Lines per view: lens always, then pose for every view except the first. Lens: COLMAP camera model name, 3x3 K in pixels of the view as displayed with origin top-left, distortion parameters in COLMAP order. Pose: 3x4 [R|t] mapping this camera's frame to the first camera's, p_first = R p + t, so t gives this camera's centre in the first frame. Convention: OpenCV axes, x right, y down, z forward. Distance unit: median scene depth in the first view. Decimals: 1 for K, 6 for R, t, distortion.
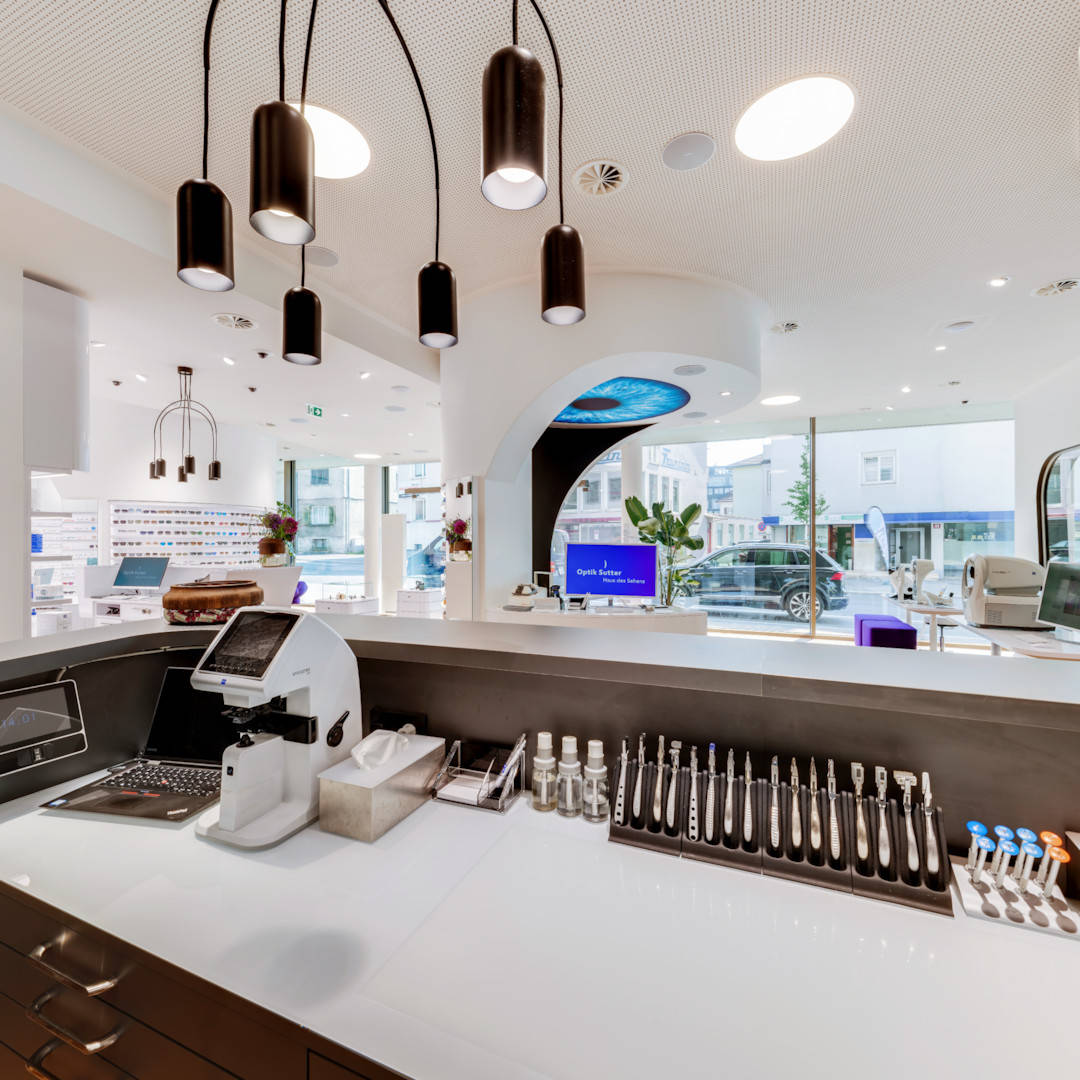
lens RADIAL K [[548.2, 0, 544.7], [0, 548.2, 531.7], [0, 0, 1]] dist [-0.021926, -0.000635]
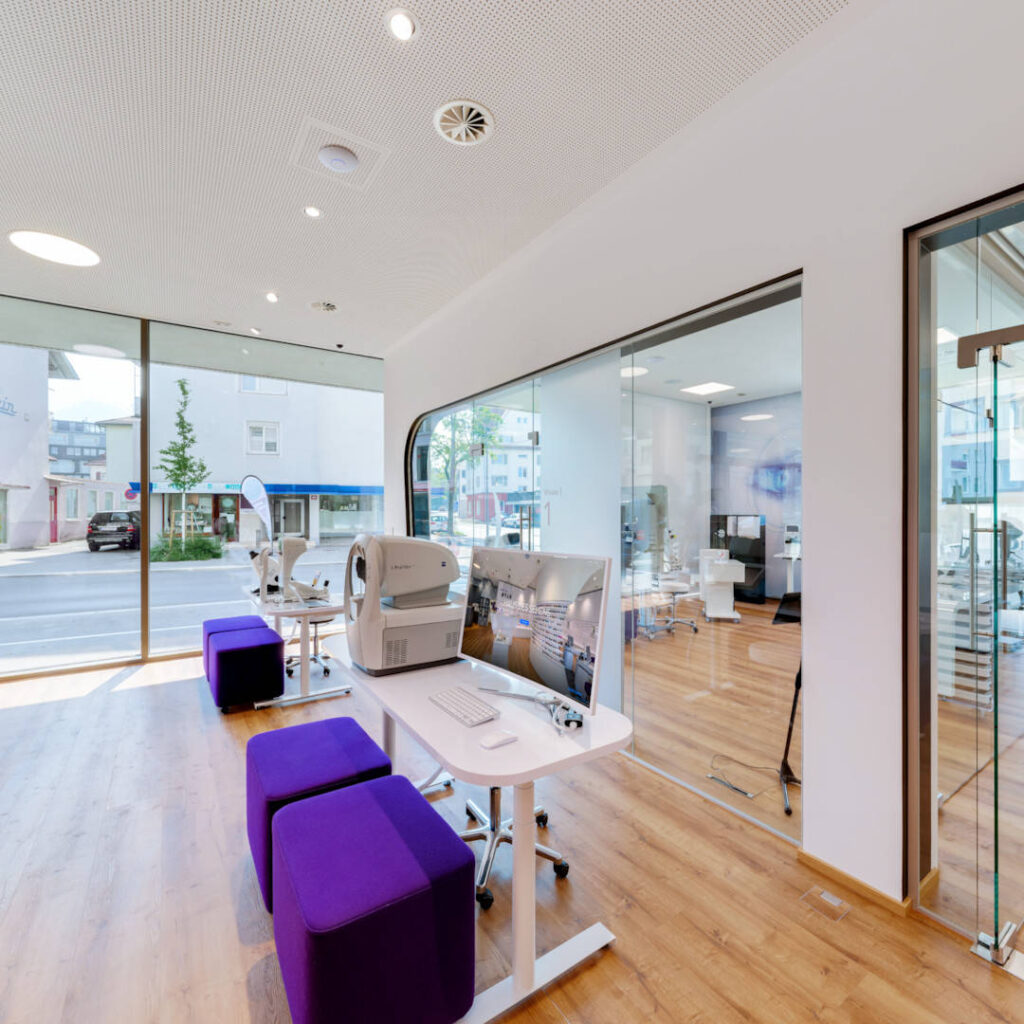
lens RADIAL K [[519.8, 0, 516.5], [0, 519.8, 504.1], [0, 0, 1]] dist [-0.021926, -0.000635]
pose [[0.541912, 0.010209, 0.840373, 0.071849], [-0.013193, 0.999906, -0.003640, 0.001350], [-0.840332, -0.009114, 0.541996, 0.096955]]
